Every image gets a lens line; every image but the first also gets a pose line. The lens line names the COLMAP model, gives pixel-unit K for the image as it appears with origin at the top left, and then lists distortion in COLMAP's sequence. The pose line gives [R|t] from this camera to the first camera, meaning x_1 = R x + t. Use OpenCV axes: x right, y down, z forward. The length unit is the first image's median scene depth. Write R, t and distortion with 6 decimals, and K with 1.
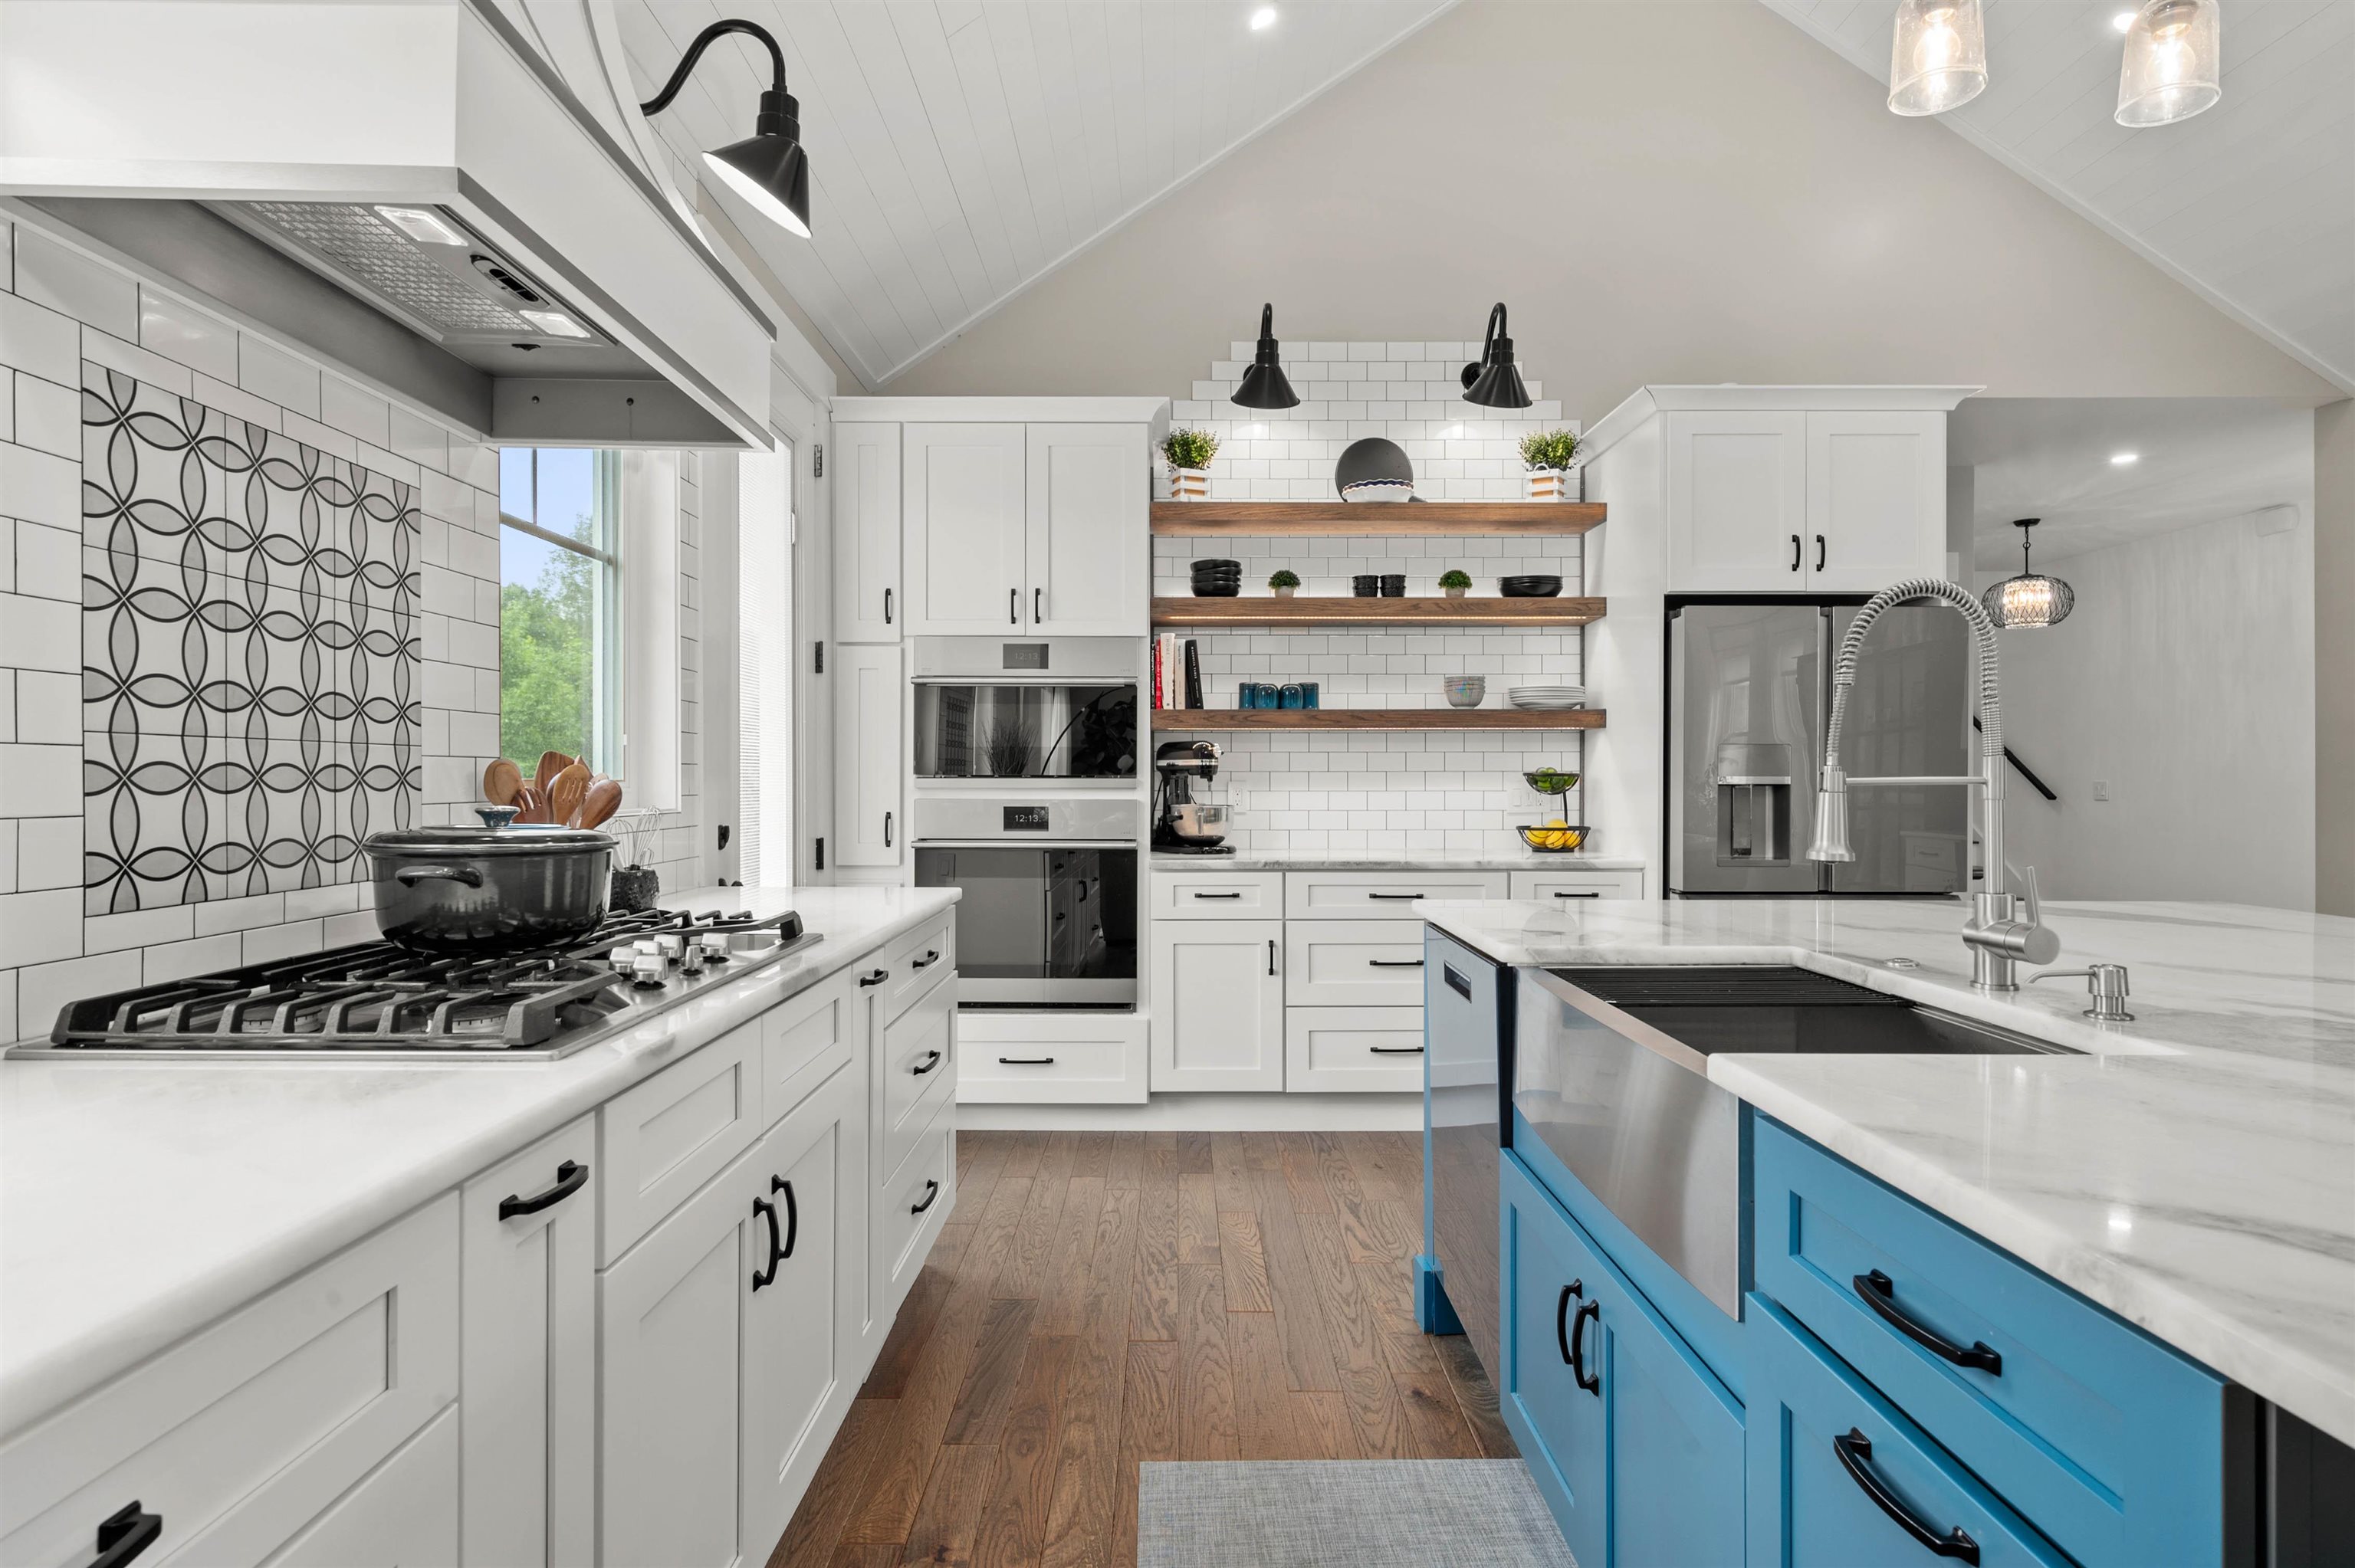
lens RADIAL K [[1218.8, 0, 1156.5], [0, 1218.8, 778.0], [0, 0, 1]] dist [-0.005600, -0.000790]
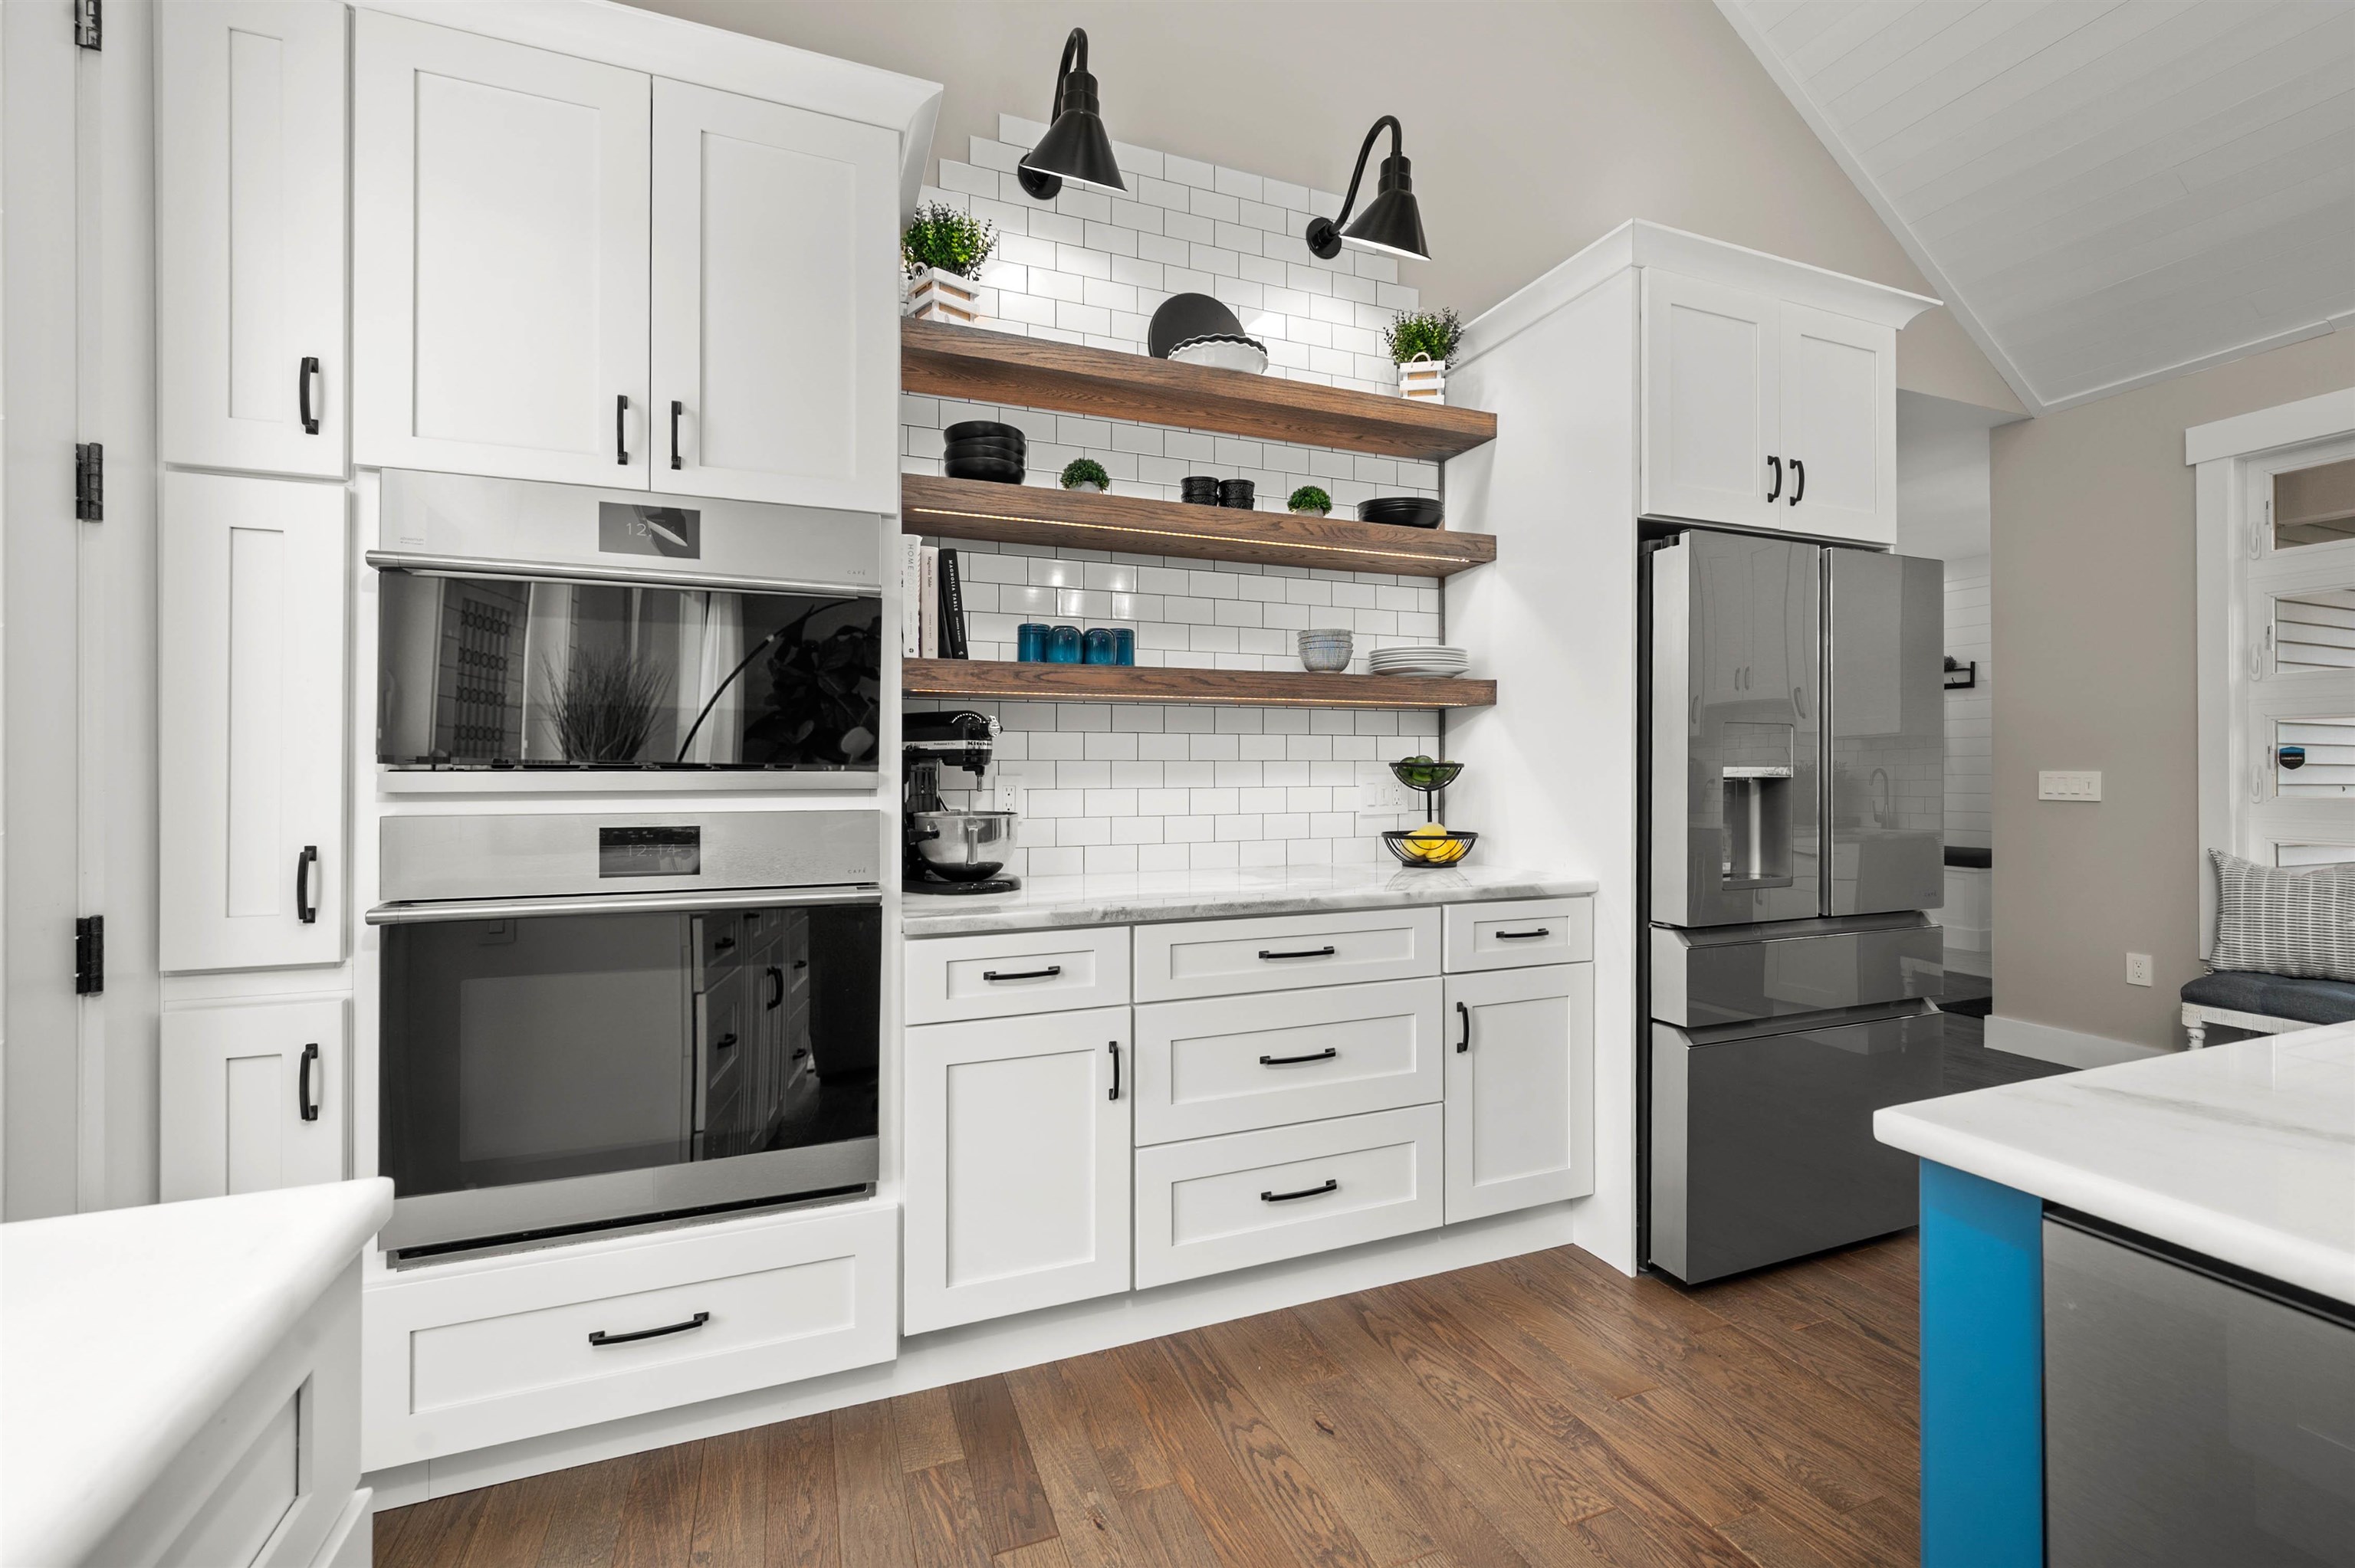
lens RADIAL K [[1006.3, 0, 1190.0], [0, 1006.3, 764.2], [0, 0, 1]] dist [-0.000592, 0.000020]
pose [[0.924421, 0.000893, 0.381372, -0.054923], [0.000995, 0.999988, -0.004755, -0.000393], [-0.381371, 0.004775, 0.924410, 0.489987]]
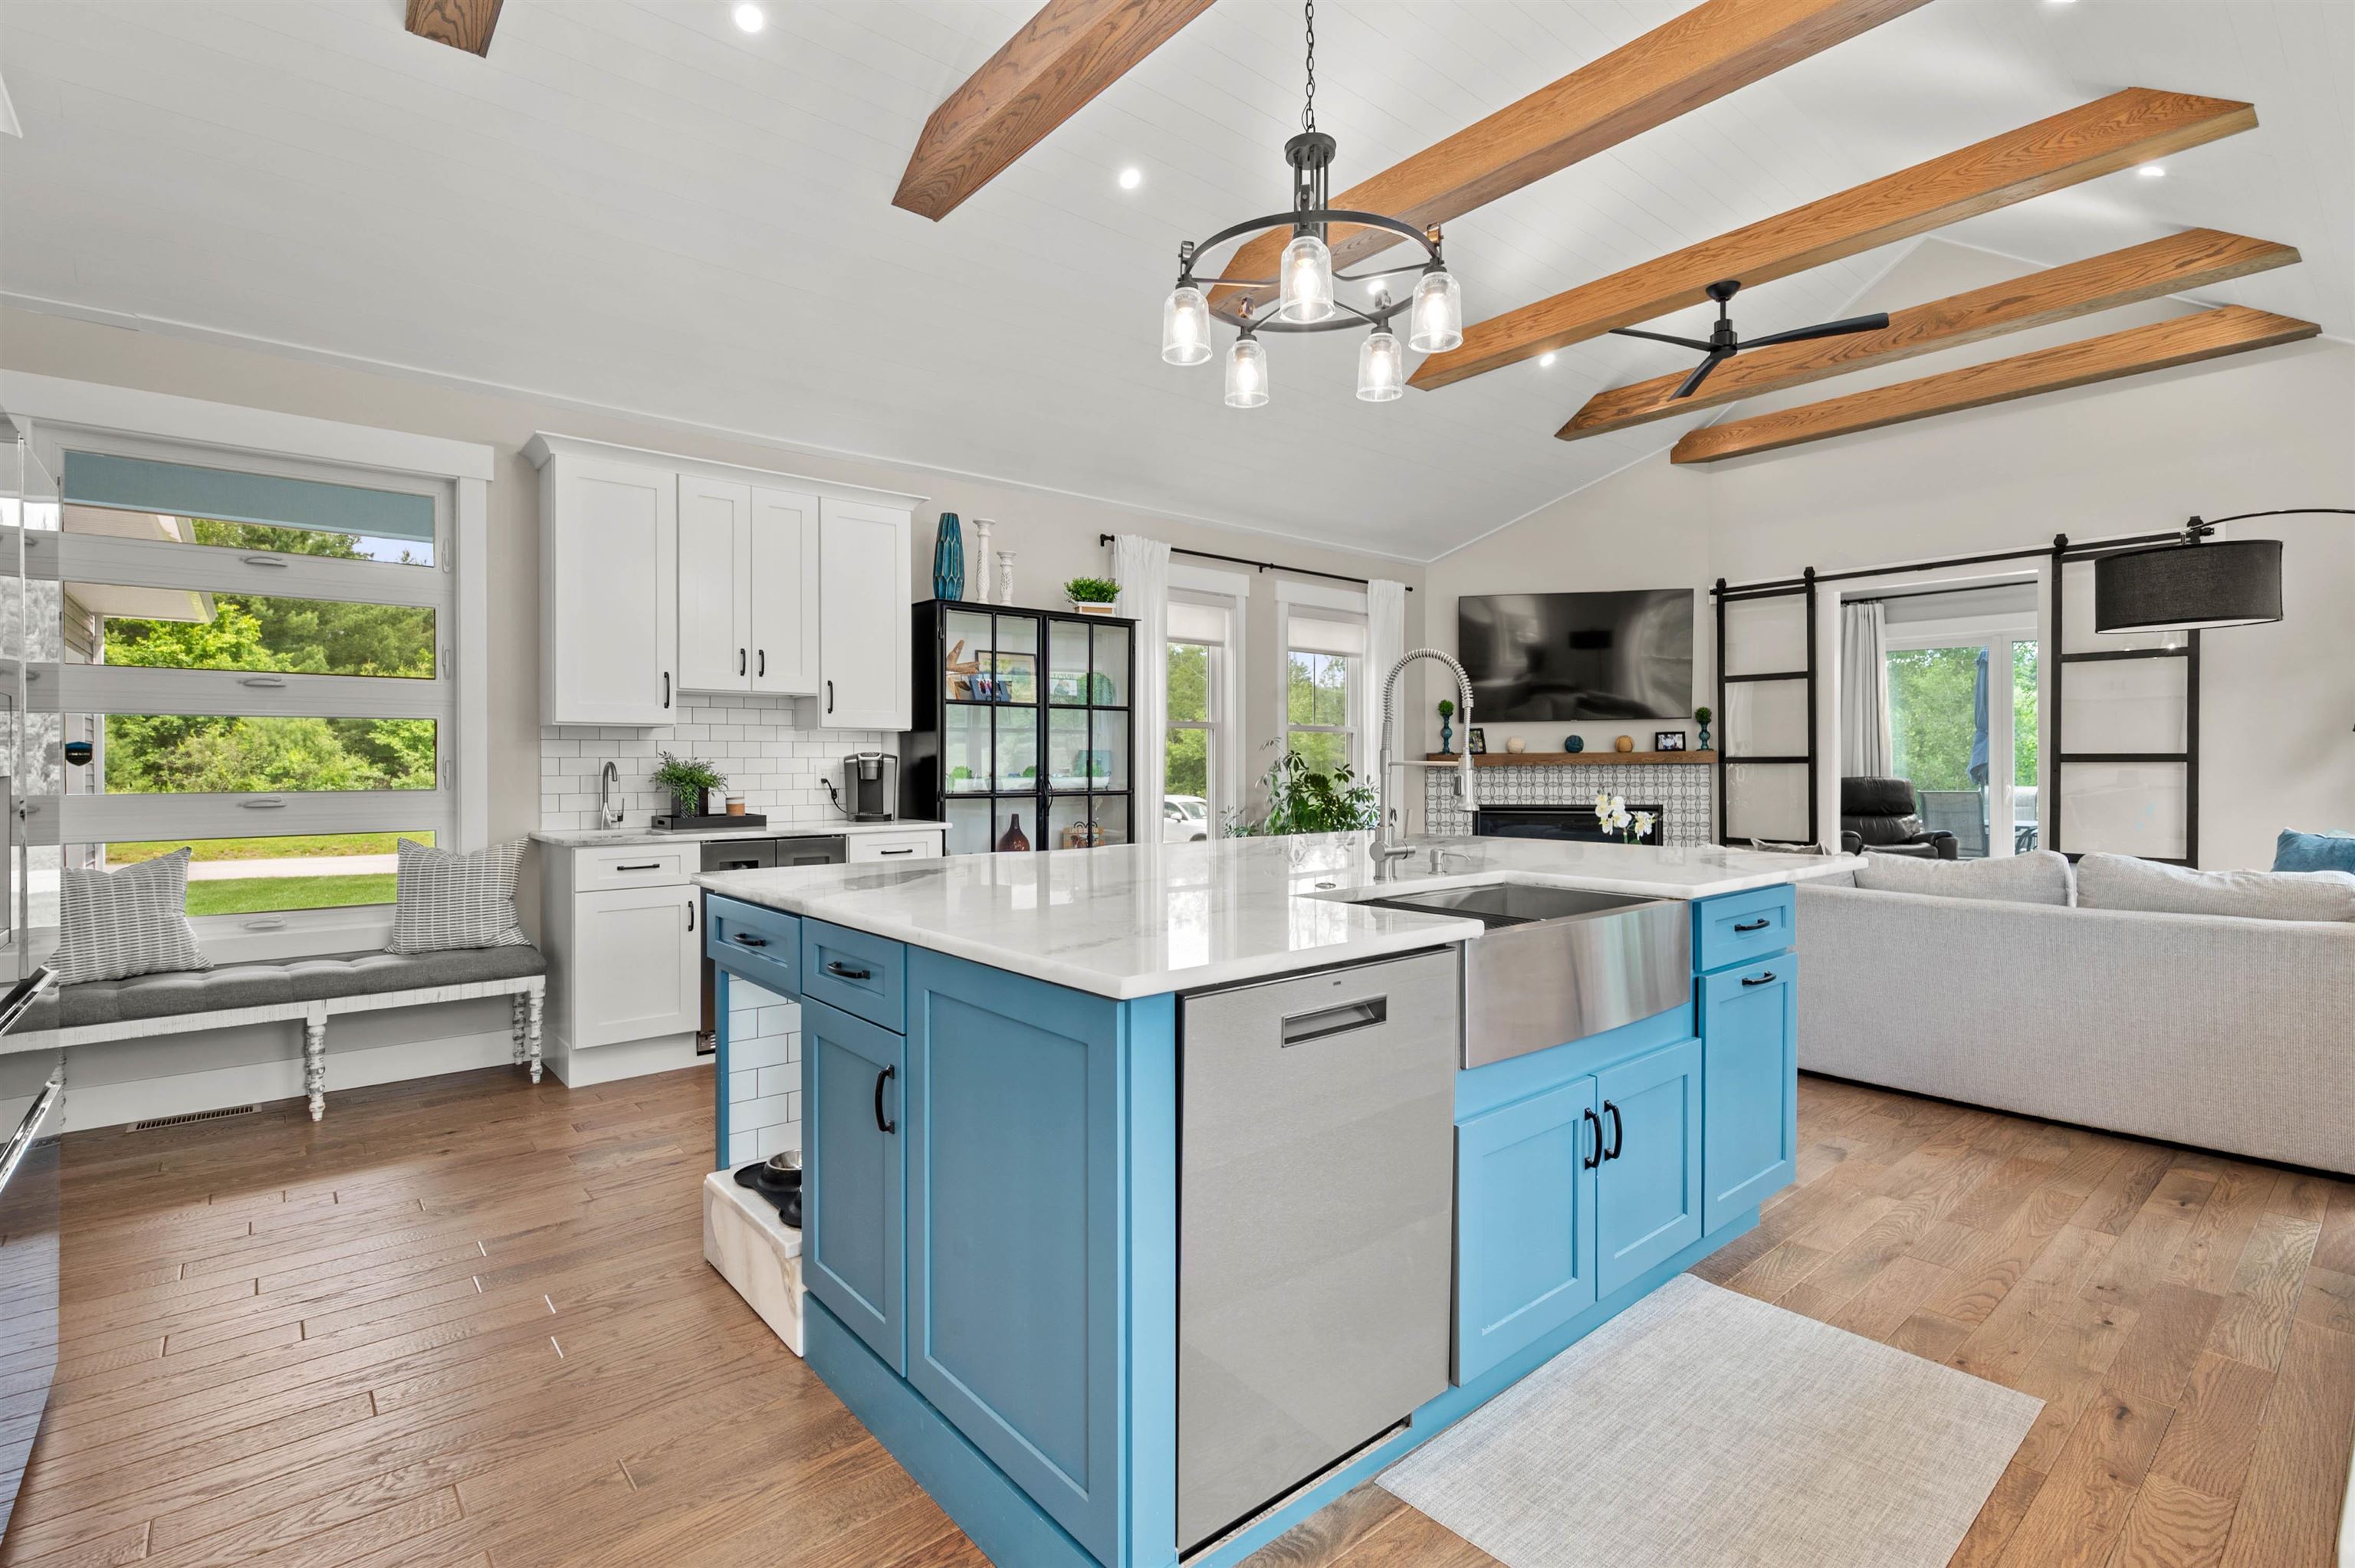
lens RADIAL K [[1064.1, 0, 1164.8], [0, 1064.1, 766.4], [0, 0, 1]] dist [-0.006208, 0.000075]
pose [[-0.662211, -0.003189, 0.749311, -0.087797], [0.002527, 0.999976, 0.006489, -0.001862], [-0.749313, 0.006191, -0.662187, 0.808229]]
